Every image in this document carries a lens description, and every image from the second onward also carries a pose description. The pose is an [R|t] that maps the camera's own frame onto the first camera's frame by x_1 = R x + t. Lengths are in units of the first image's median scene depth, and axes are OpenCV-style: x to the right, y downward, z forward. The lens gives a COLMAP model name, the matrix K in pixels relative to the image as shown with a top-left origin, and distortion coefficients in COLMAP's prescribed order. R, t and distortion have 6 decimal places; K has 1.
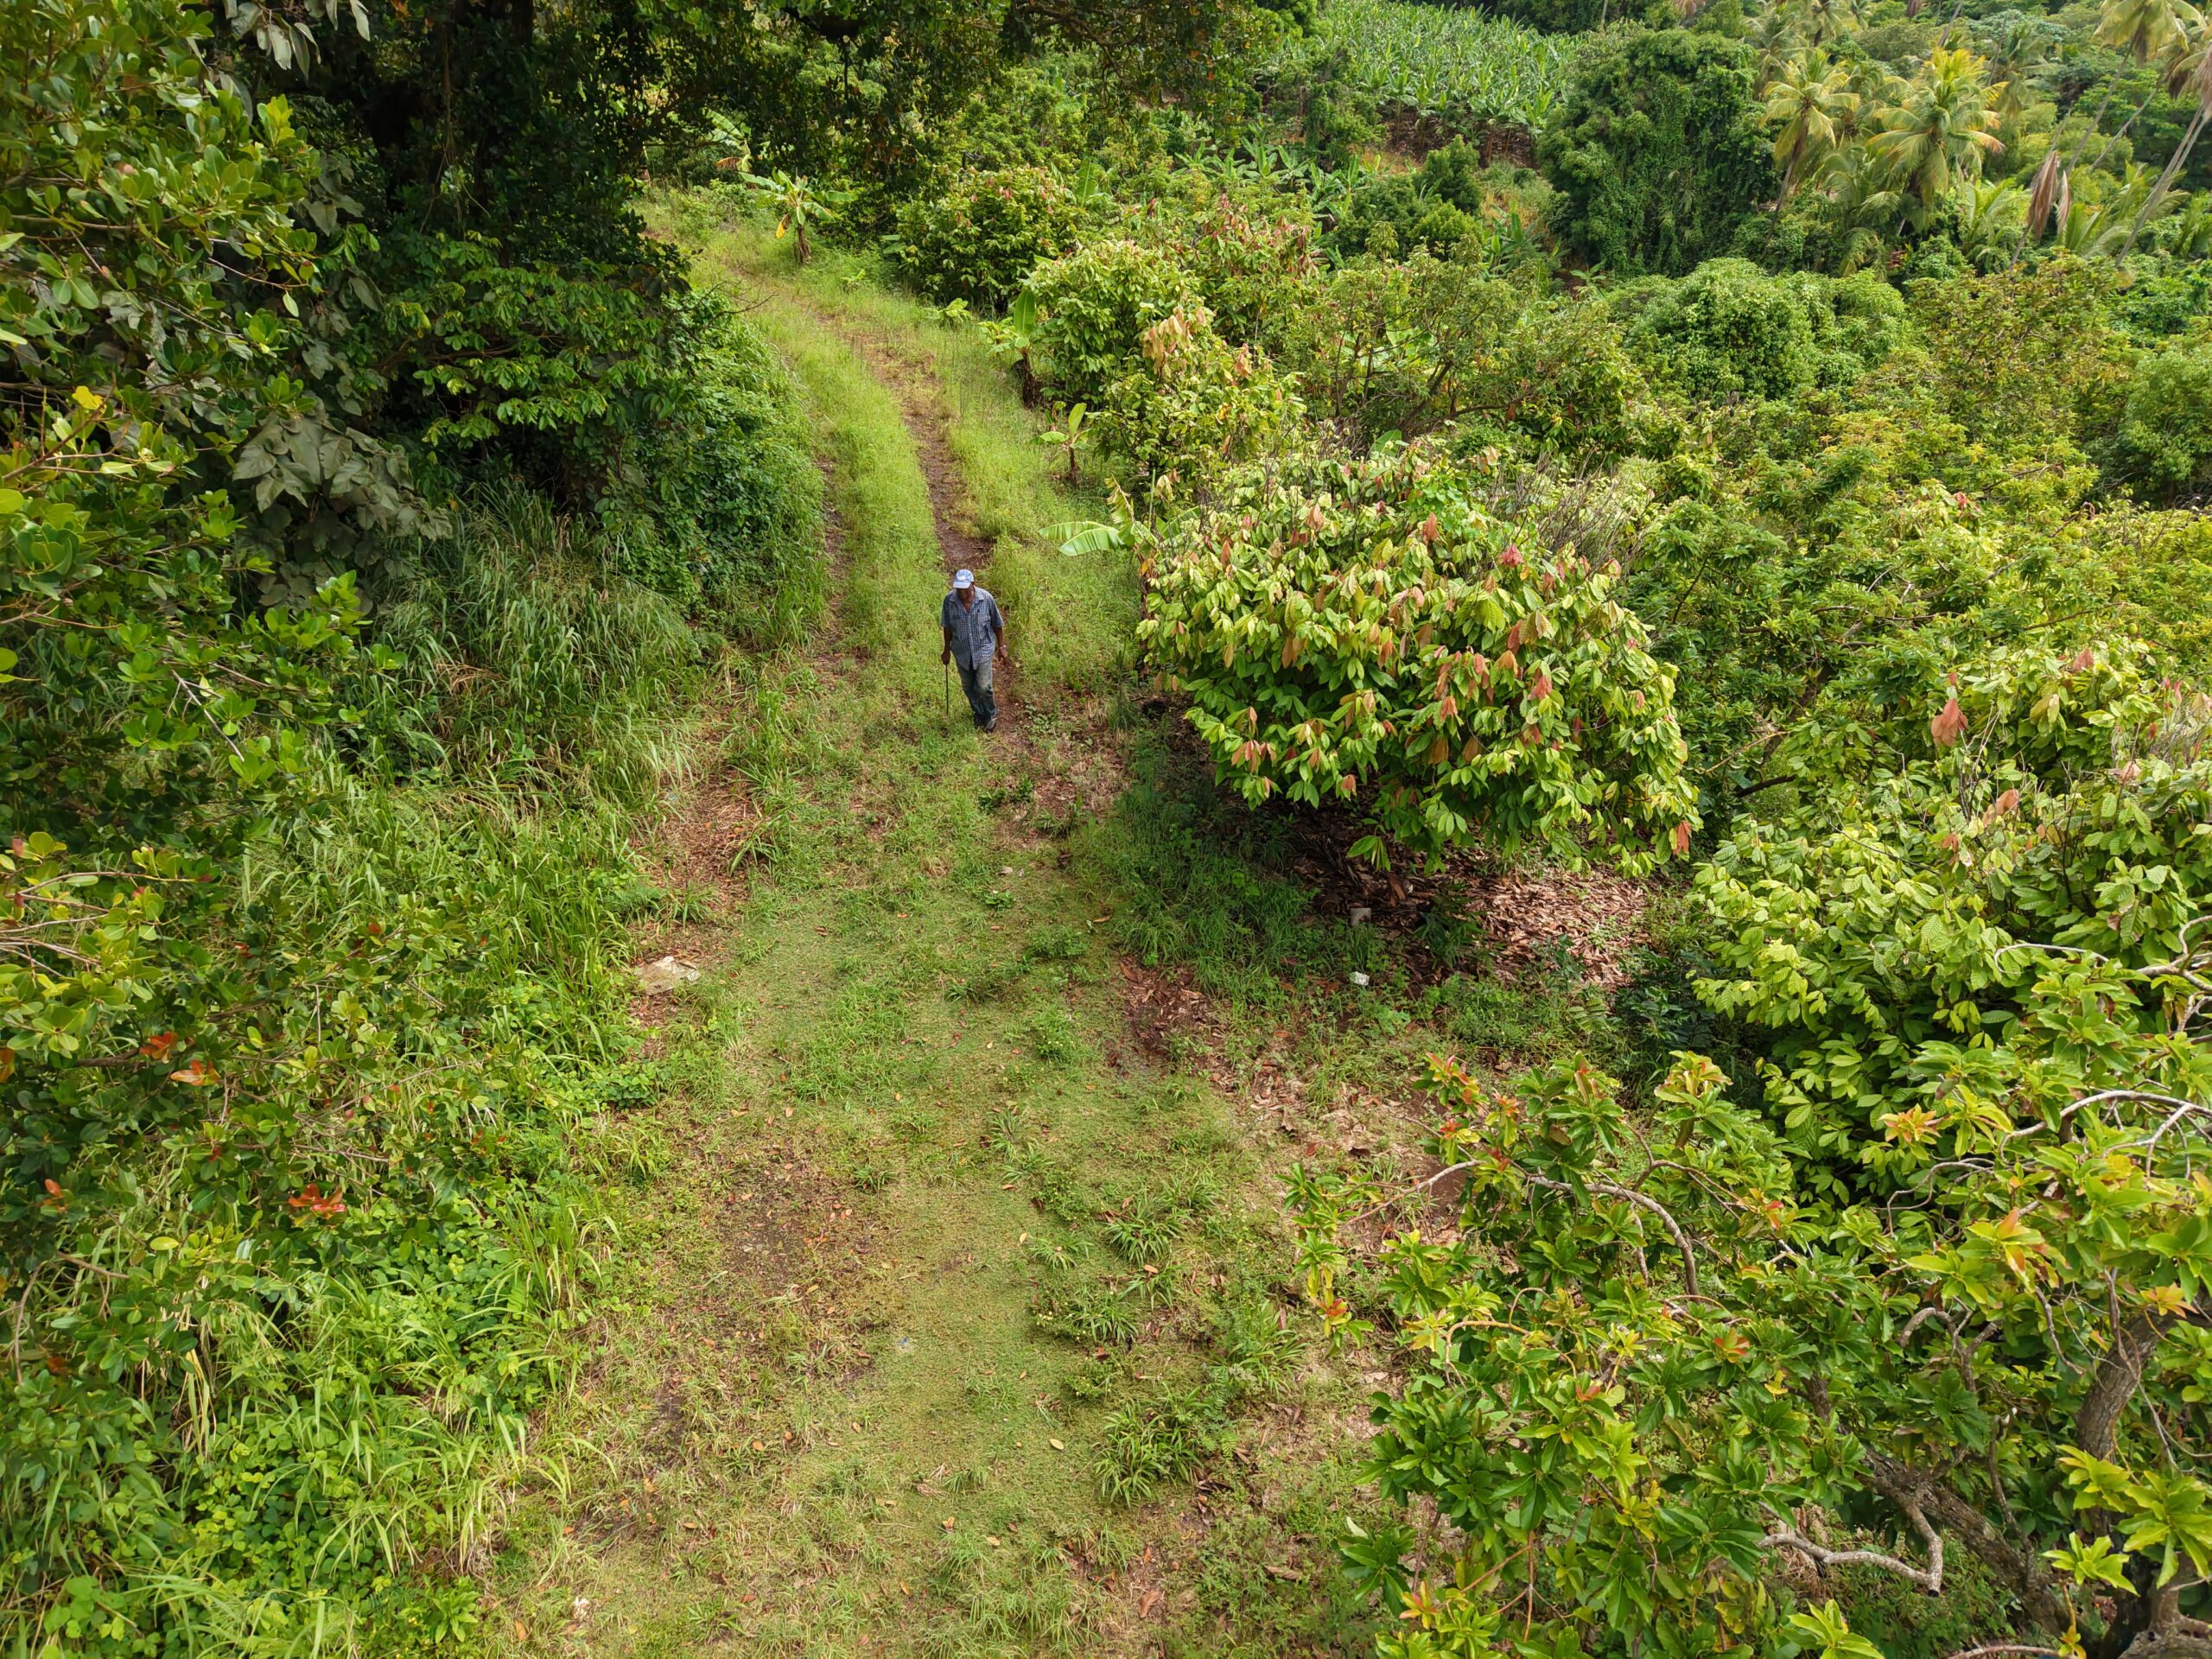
lens RADIAL K [[1484.4, 0, 1096.3], [0, 1484.4, 823.2], [0, 0, 1]] dist [0.021233, -0.020462]
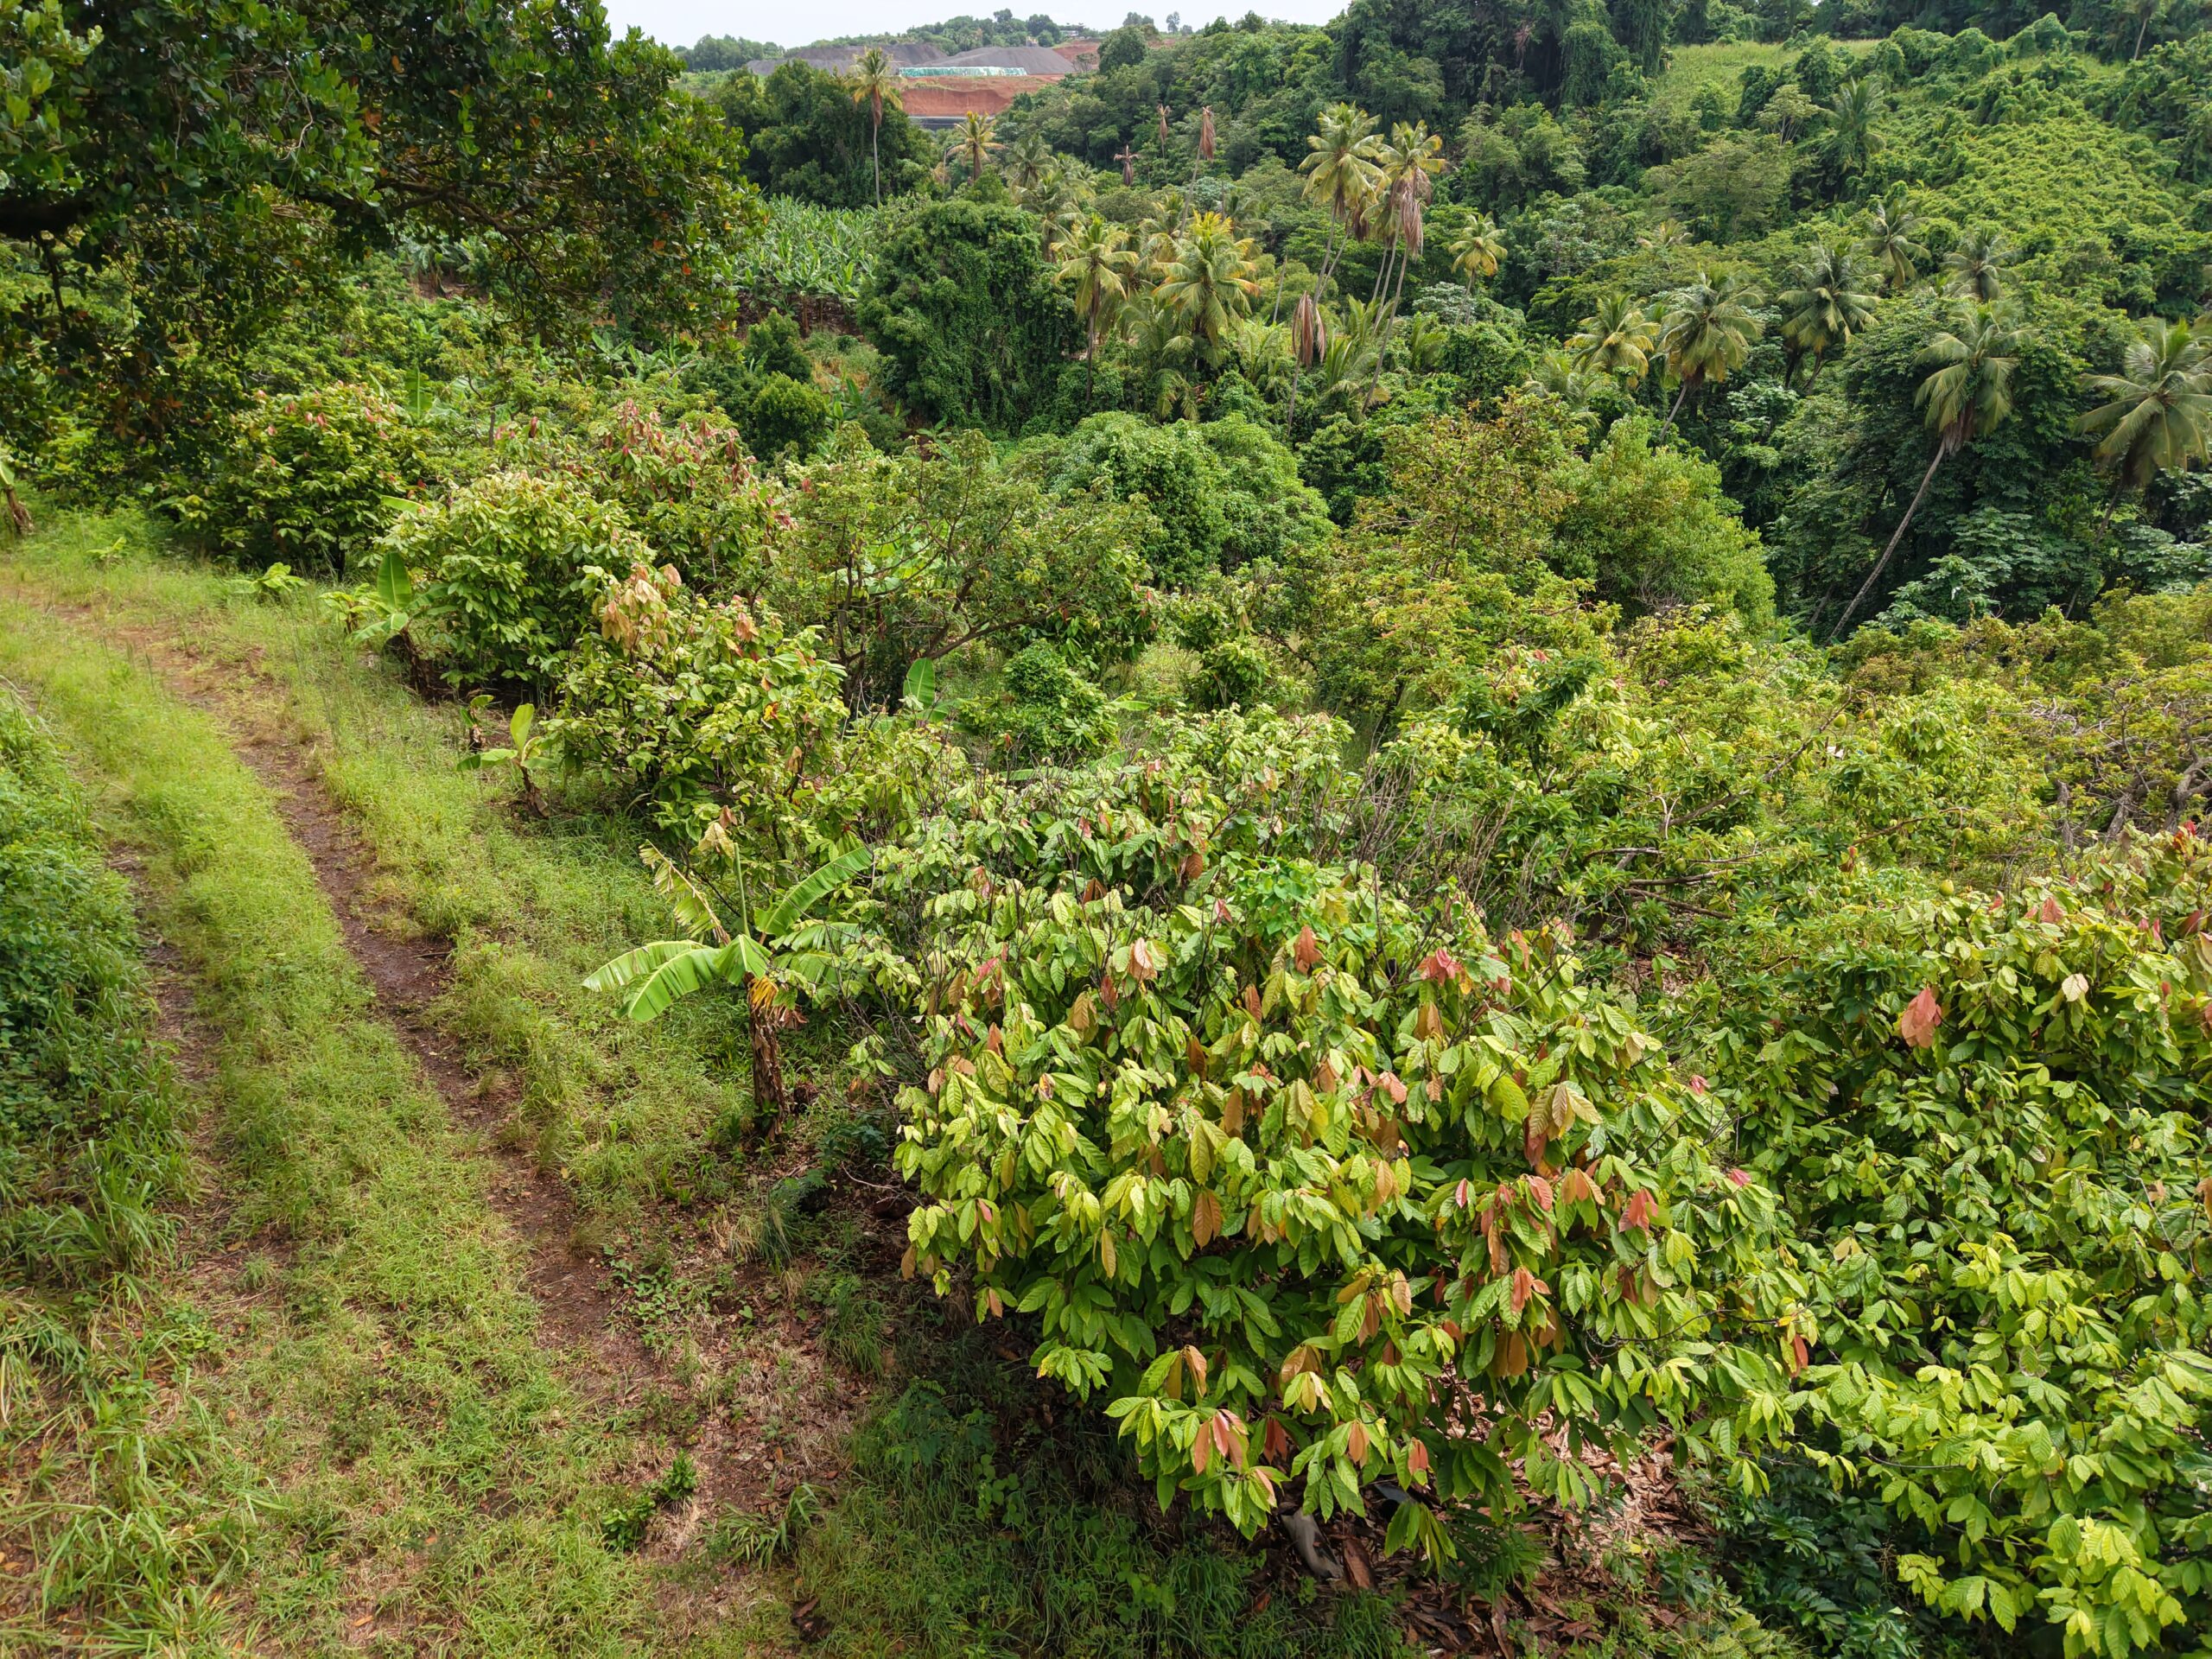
lens RADIAL K [[1484.4, 0, 1102.7], [0, 1484.4, 820.8], [0, 0, 1]] dist [0.021233, -0.020462]
pose [[0.902215, -0.193321, 0.385532, -0.050679], [0.230747, 0.971580, -0.052801, -0.137017], [-0.364368, 0.136598, 0.921182, 0.265635]]
